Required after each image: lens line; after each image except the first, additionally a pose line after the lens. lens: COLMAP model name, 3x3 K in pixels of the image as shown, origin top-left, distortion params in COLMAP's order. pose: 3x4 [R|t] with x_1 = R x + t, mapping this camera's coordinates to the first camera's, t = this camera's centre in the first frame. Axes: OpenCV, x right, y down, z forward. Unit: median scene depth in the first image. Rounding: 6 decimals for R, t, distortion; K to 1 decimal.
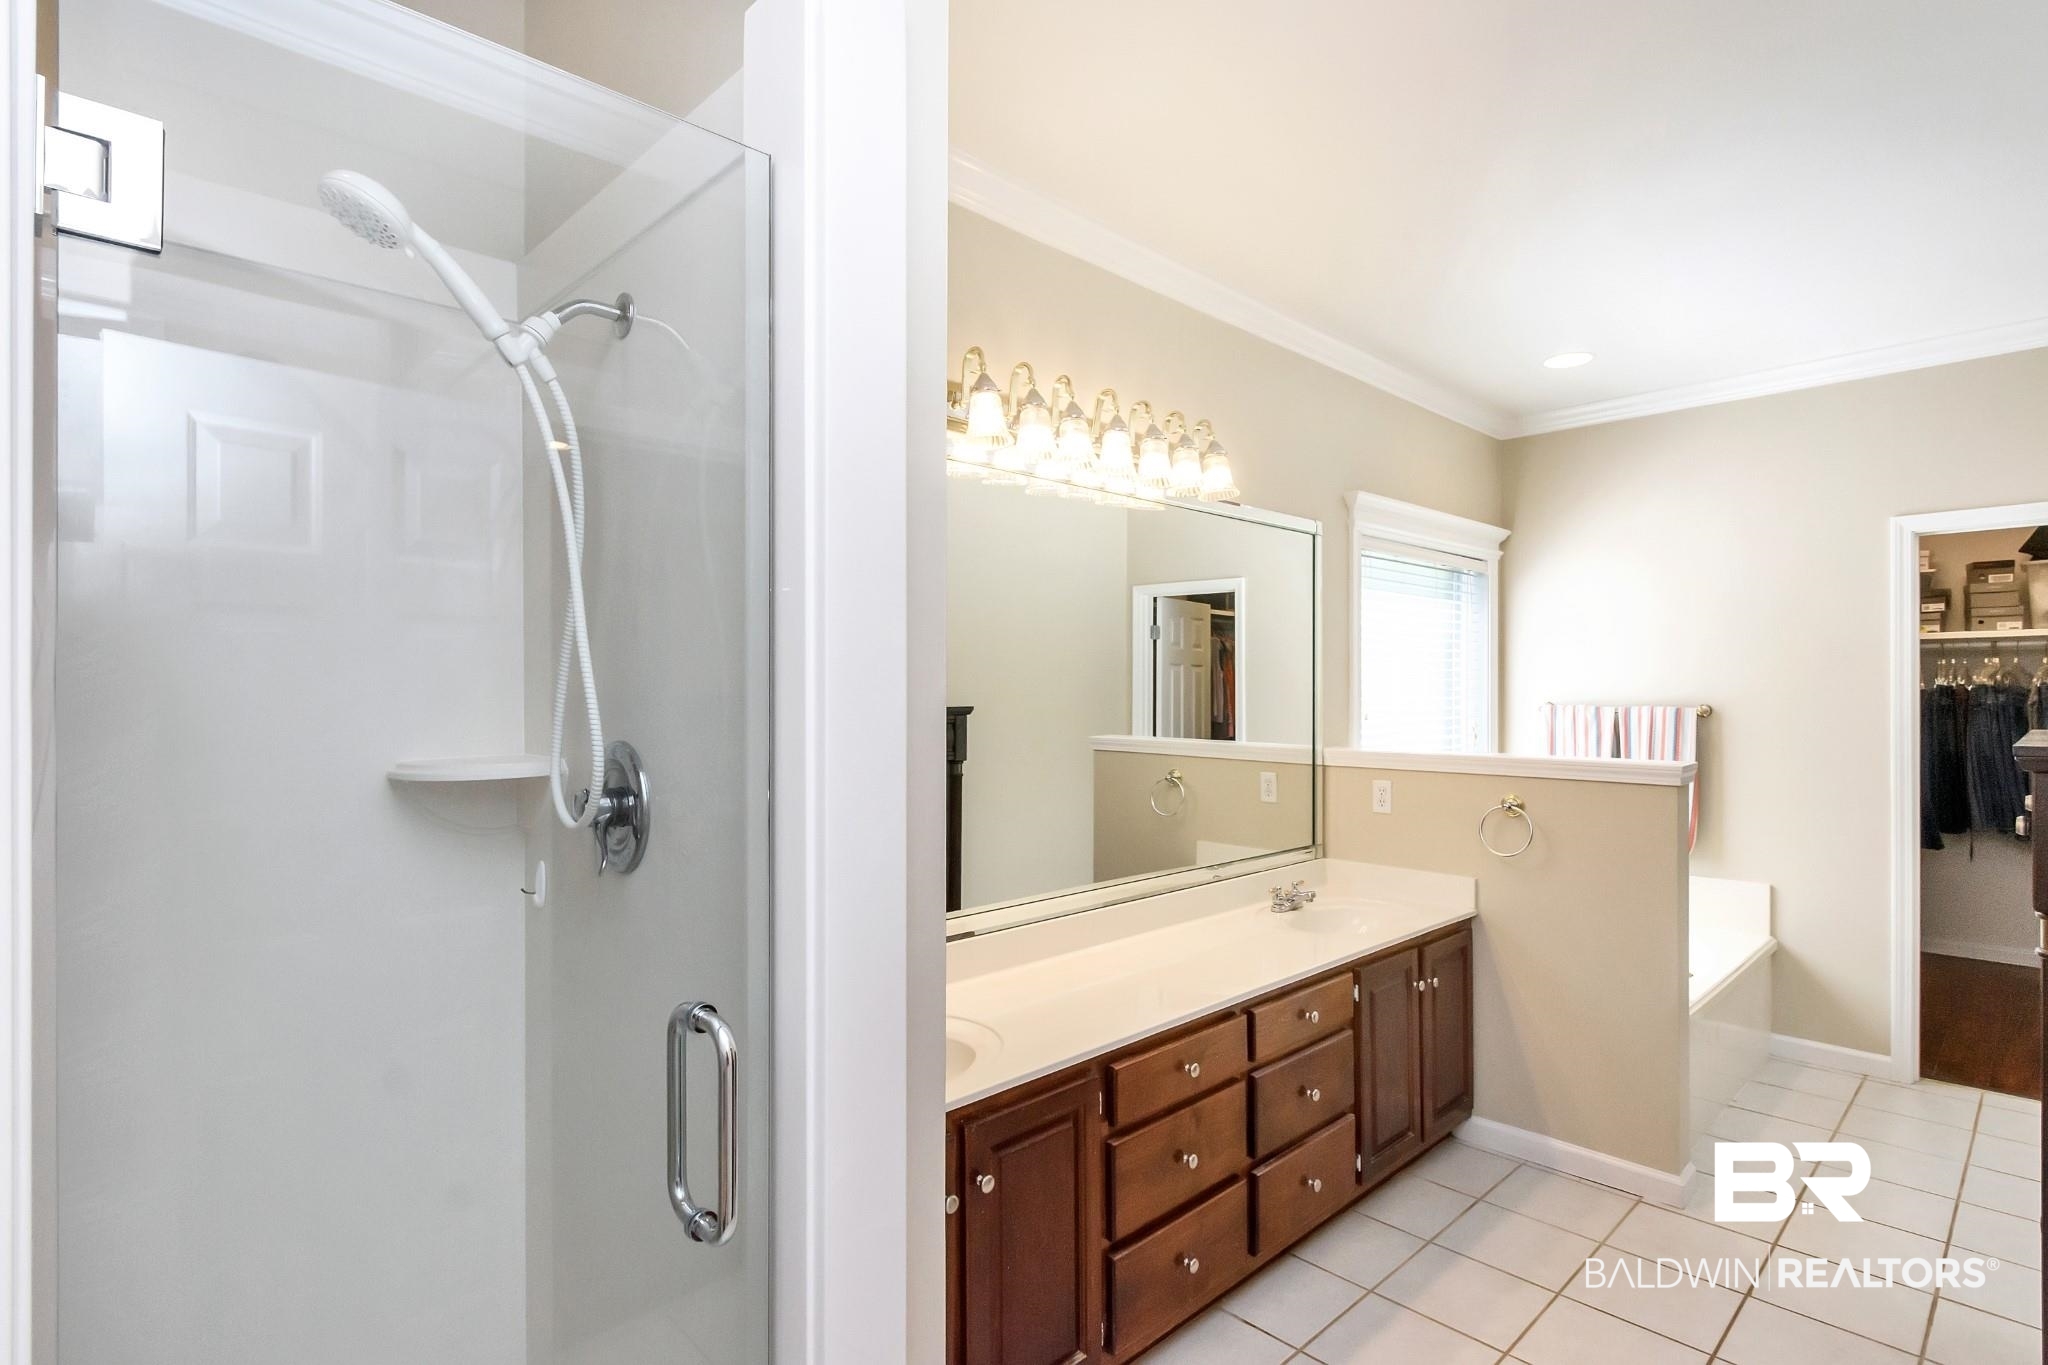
lens RADIAL K [[1008.4, 0, 1034.8], [0, 1008.4, 680.9], [0, 0, 1]] dist [0.003932, -0.007152]
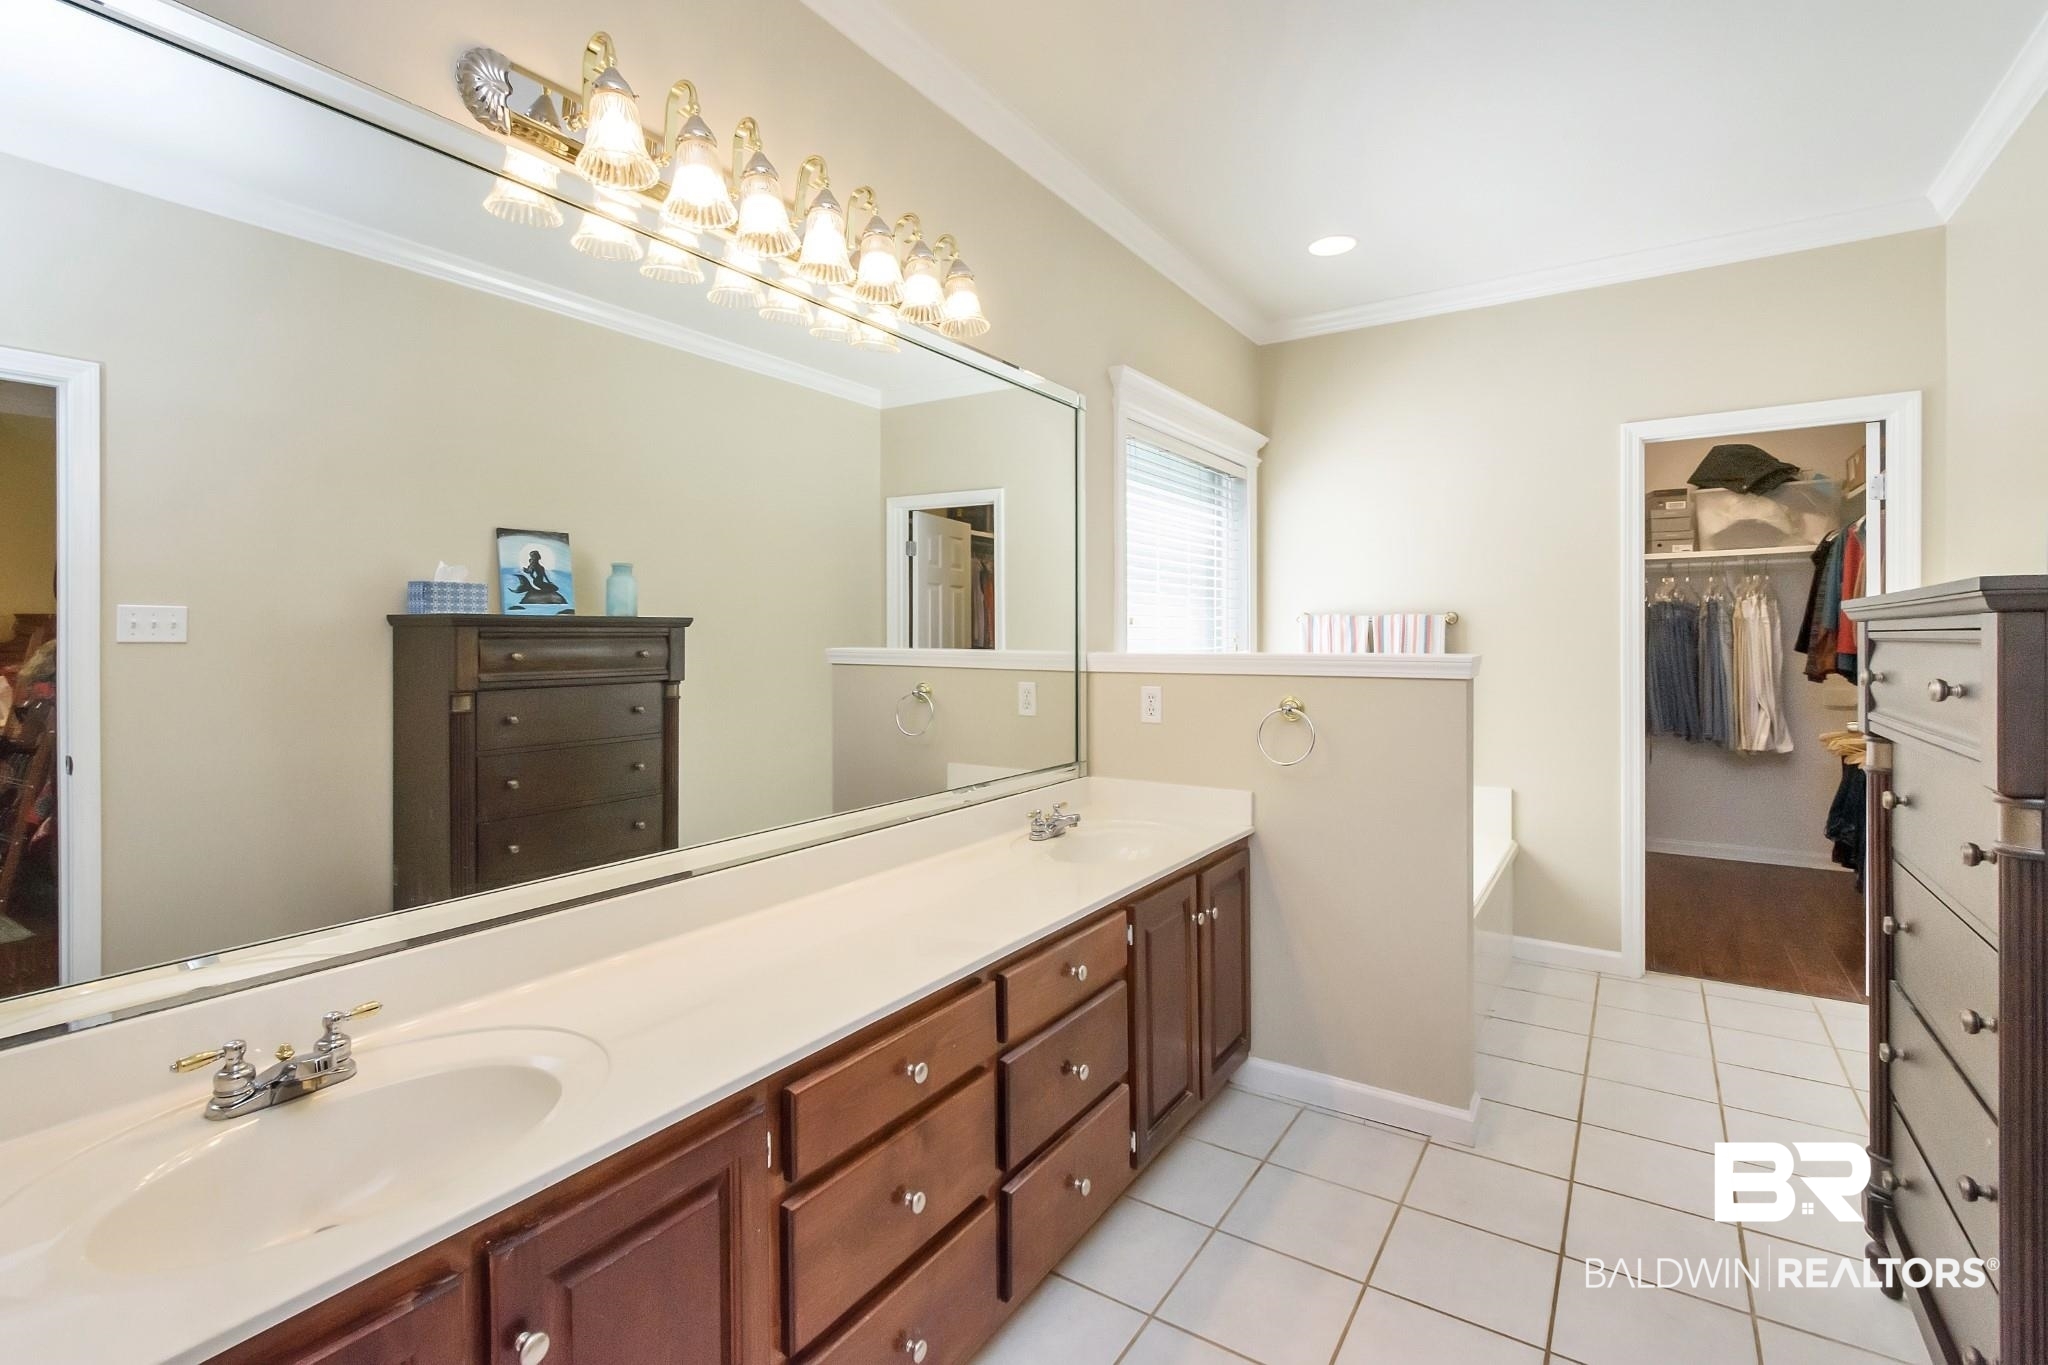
lens RADIAL K [[929.5, 0, 1017.0], [0, 929.5, 627.3], [0, 0, 1]] dist [0.000996, 0.000238]
pose [[0.977609, -0.001303, 0.210427, 0.057956], [0.002303, 0.999987, -0.004507, 0.051646], [-0.210419, 0.004890, 0.977599, 0.230039]]
